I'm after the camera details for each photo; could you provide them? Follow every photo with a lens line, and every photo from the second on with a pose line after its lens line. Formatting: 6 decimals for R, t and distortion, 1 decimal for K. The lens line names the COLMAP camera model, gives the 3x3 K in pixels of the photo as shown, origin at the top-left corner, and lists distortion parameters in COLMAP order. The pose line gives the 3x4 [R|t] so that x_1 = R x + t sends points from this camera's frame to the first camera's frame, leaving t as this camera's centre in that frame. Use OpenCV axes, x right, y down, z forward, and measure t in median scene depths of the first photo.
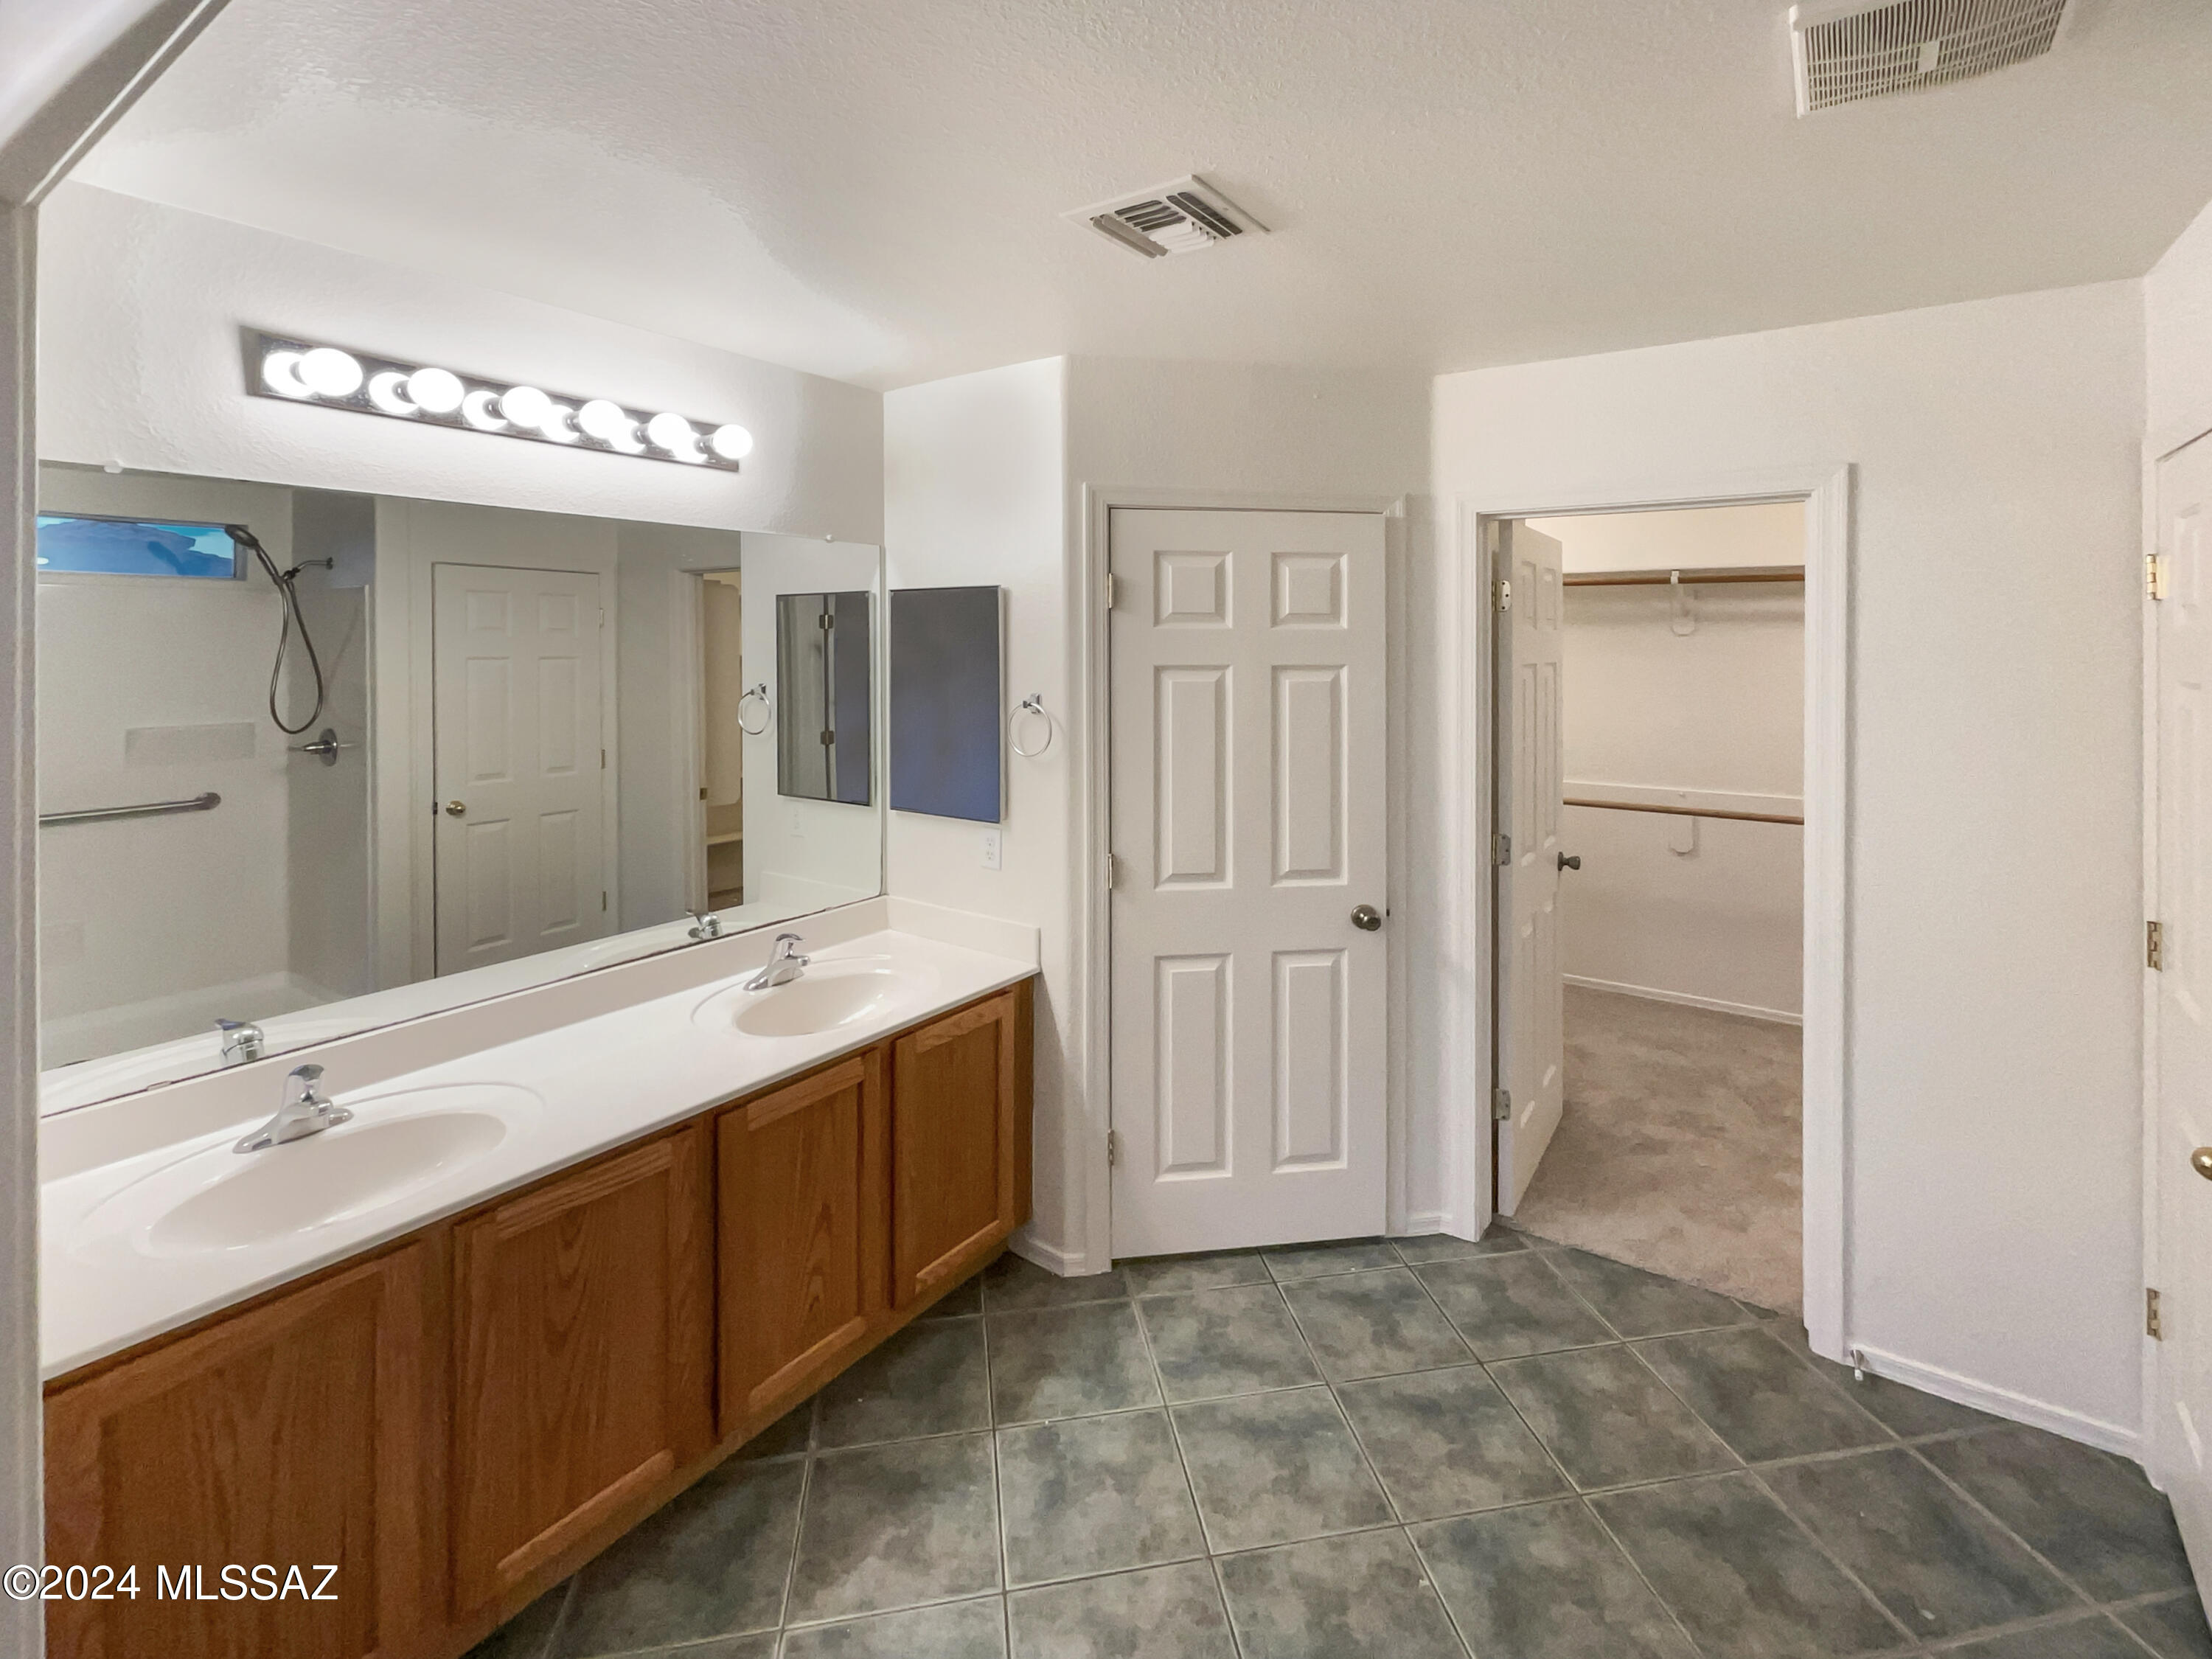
lens RADIAL K [[1078.5, 0, 1106.0], [0, 1078.5, 829.5], [0, 0, 1]] dist [-0.001696, 0.000076]
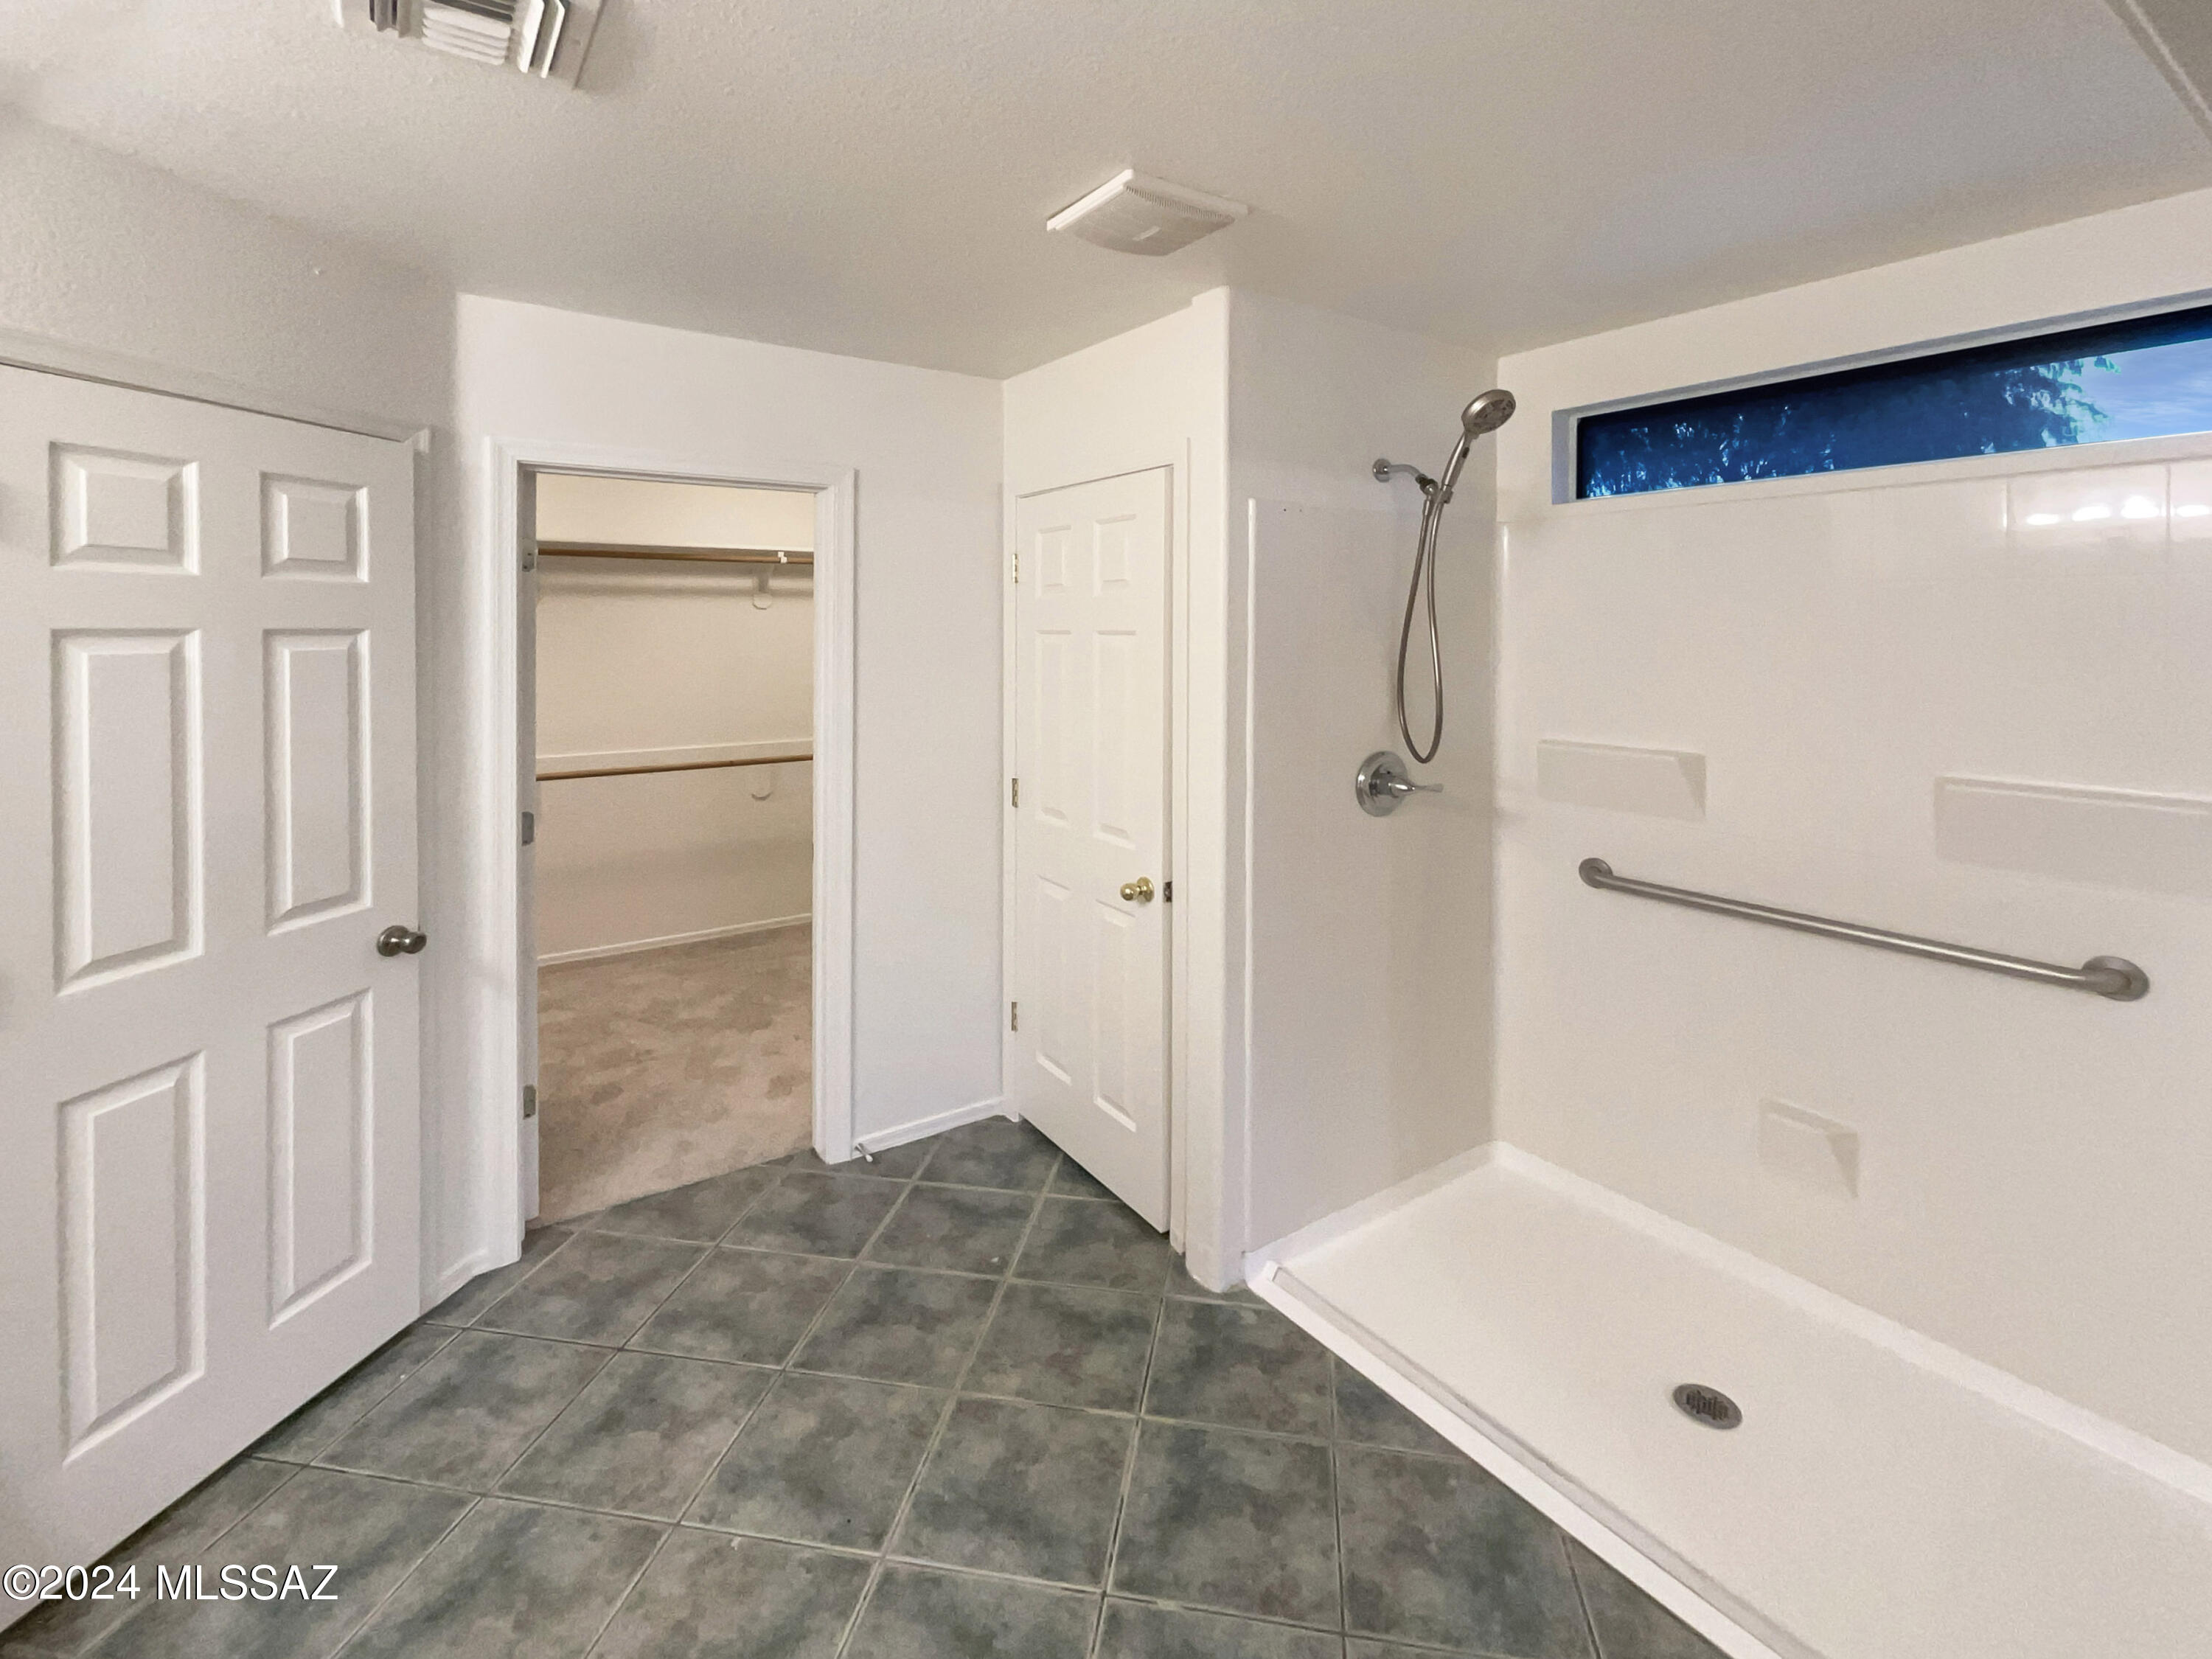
lens RADIAL K [[1015.6, 0, 1106.0], [0, 1015.6, 829.5], [0, 0, 1]] dist [0.076382, -0.030800]
pose [[0.312681, -0.176542, 0.933308, -0.341233], [0.153295, 0.979075, 0.133842, -0.027799], [-0.937407, 0.101221, 0.333201, 0.241830]]
